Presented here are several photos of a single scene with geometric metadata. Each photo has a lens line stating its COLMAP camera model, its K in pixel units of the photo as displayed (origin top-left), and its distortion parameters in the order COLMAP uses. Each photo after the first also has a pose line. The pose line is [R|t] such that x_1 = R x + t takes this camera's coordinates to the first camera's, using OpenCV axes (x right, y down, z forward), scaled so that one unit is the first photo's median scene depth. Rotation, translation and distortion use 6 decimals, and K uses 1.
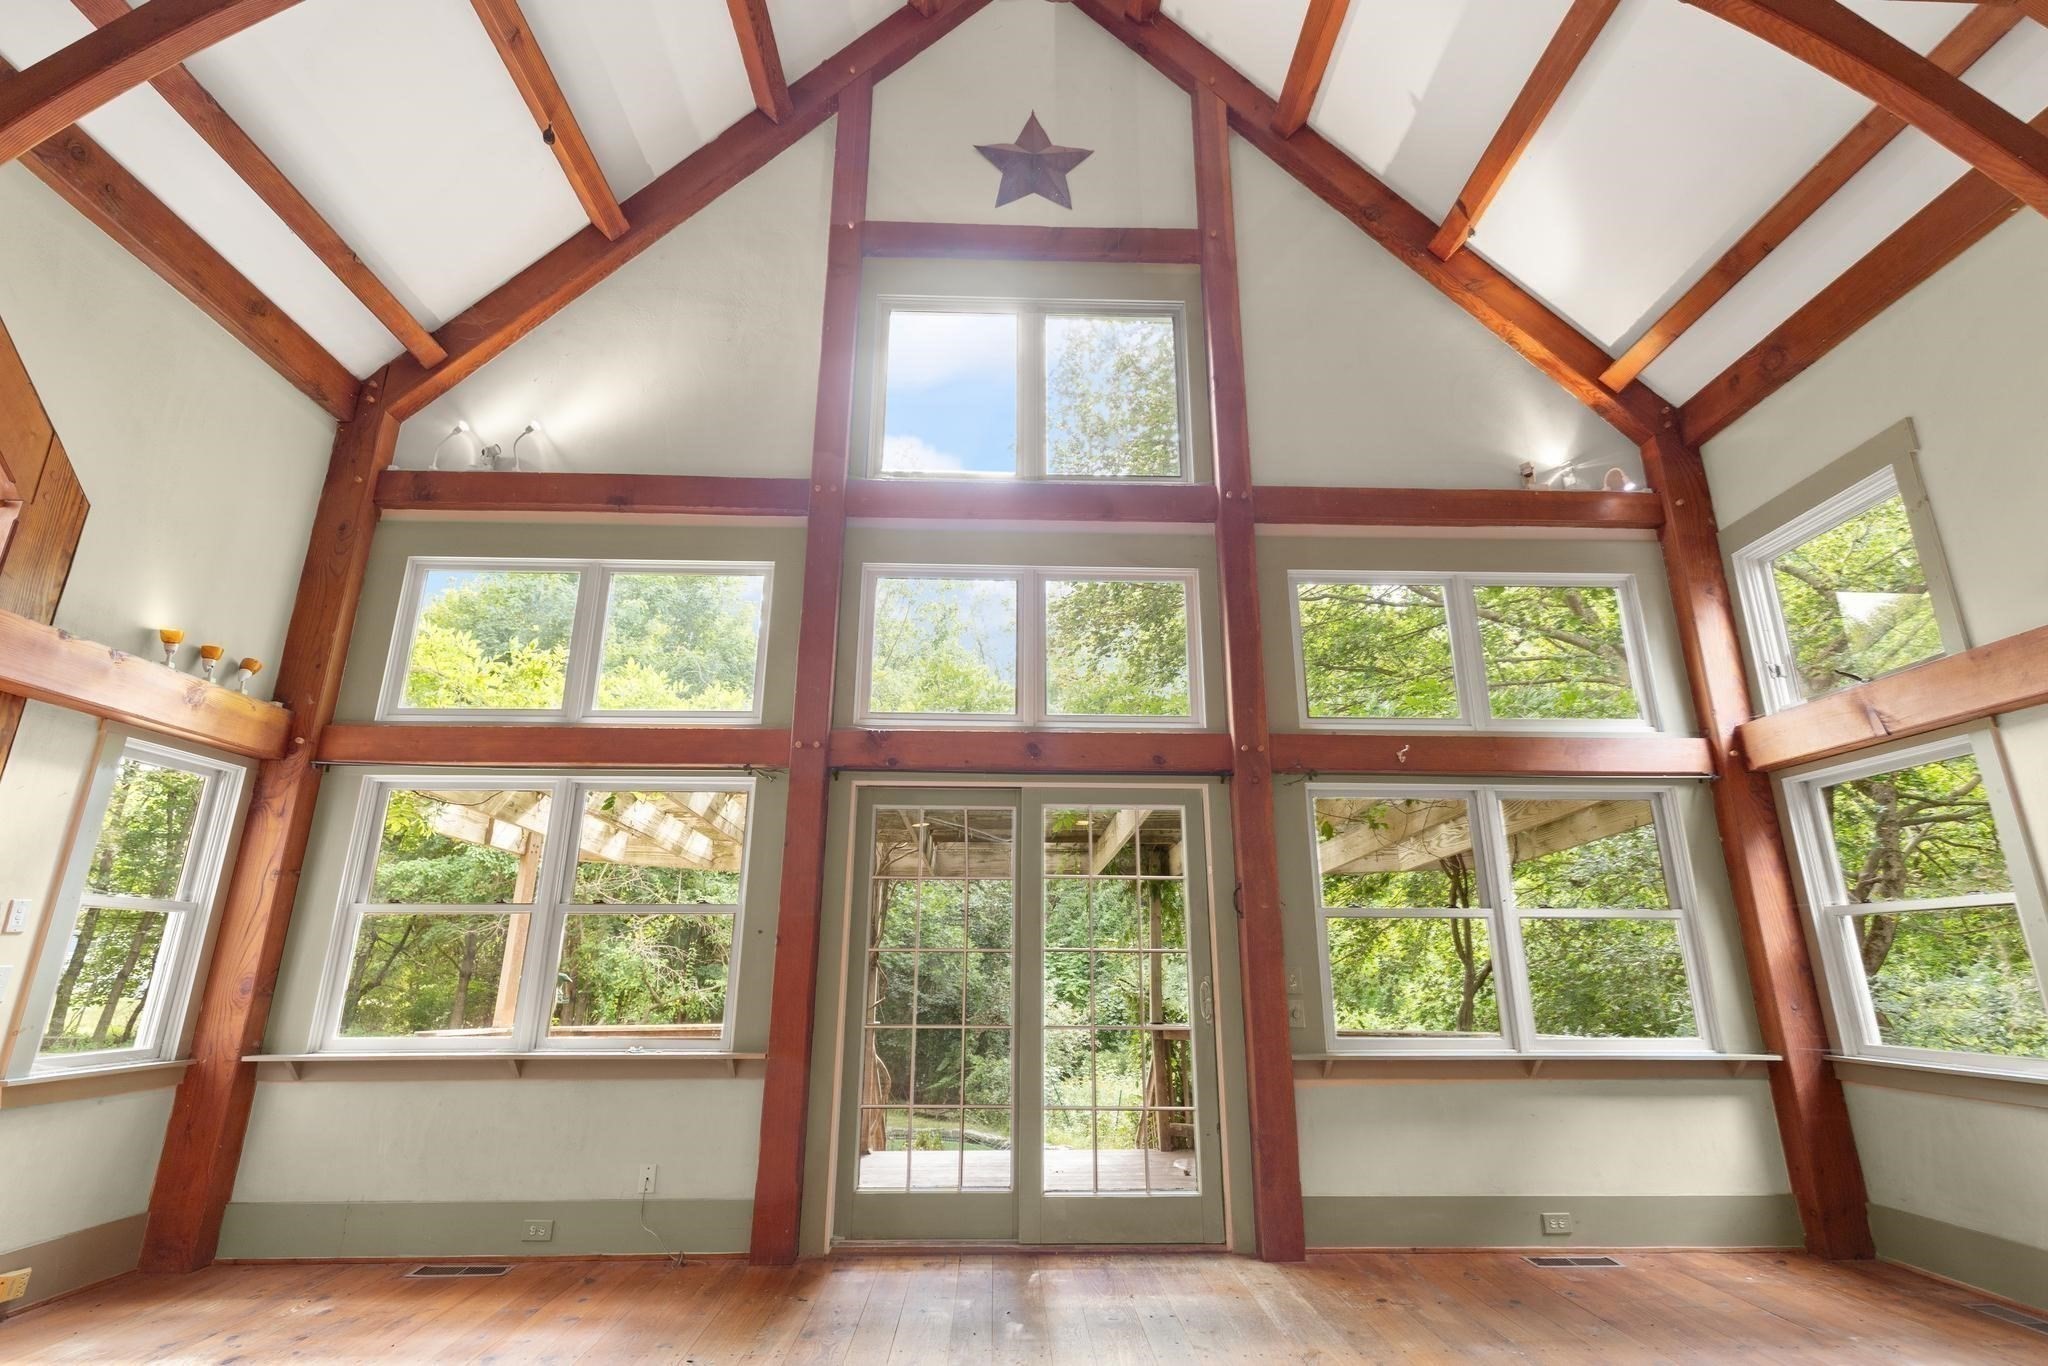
lens RADIAL K [[952.9, 0, 1030.3], [0, 952.9, 685.7], [0, 0, 1]] dist [0.001829, 0.000358]
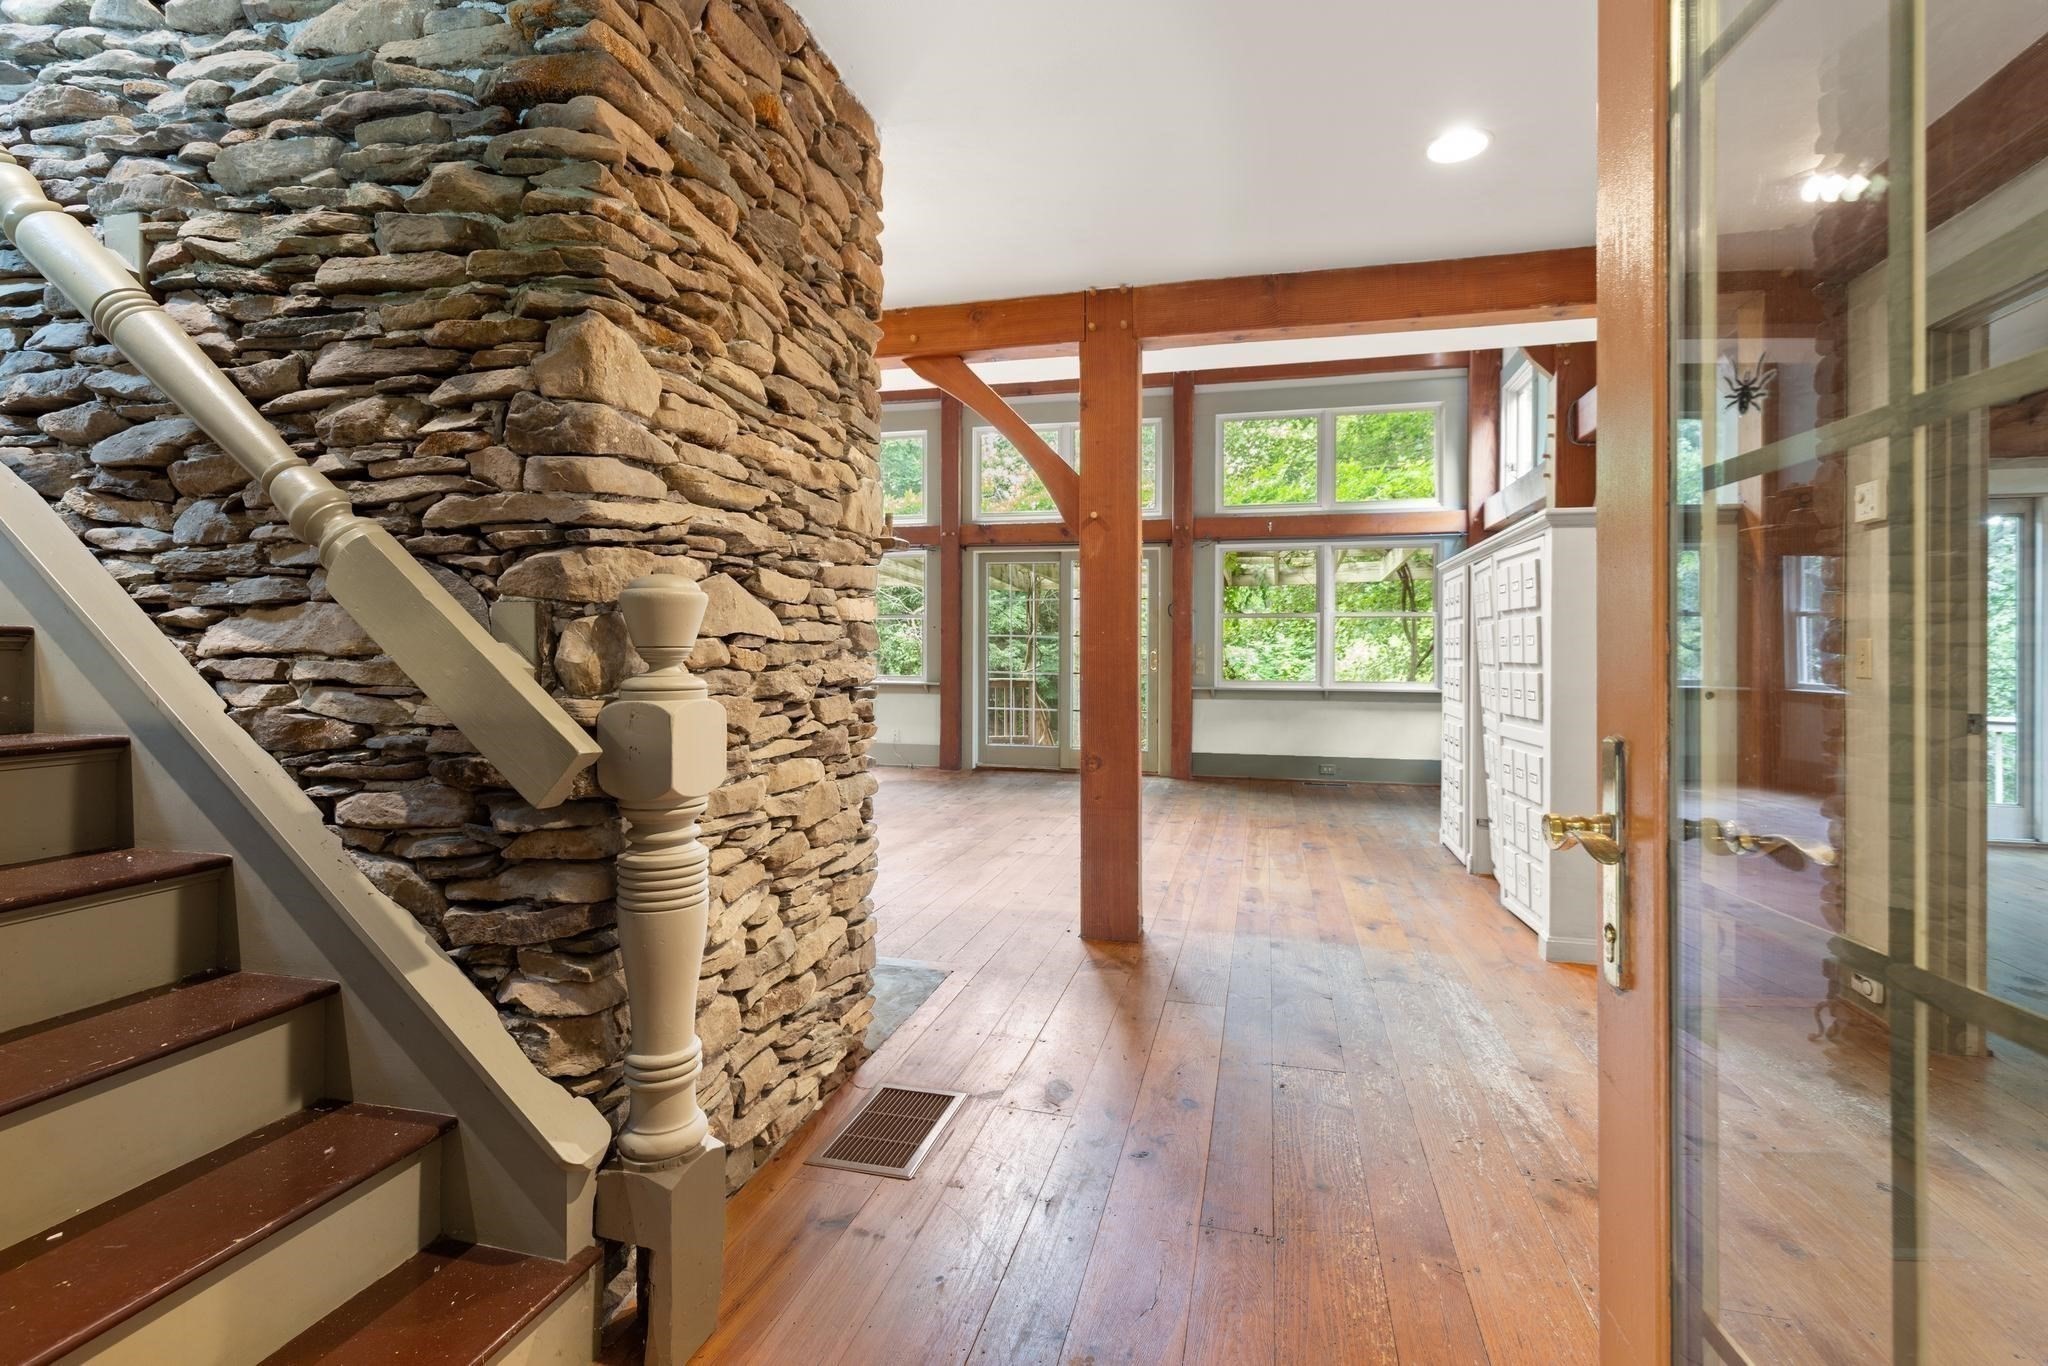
lens RADIAL K [[952.9, 0, 1025.2], [0, 952.9, 664.5], [0, 0, 1]] dist [0.001829, 0.000358]
pose [[0.962760, 0.007181, -0.270263, 0.431831], [0.073812, 0.954689, 0.288308, -0.226550], [0.260088, -0.297520, 0.918606, -0.803947]]
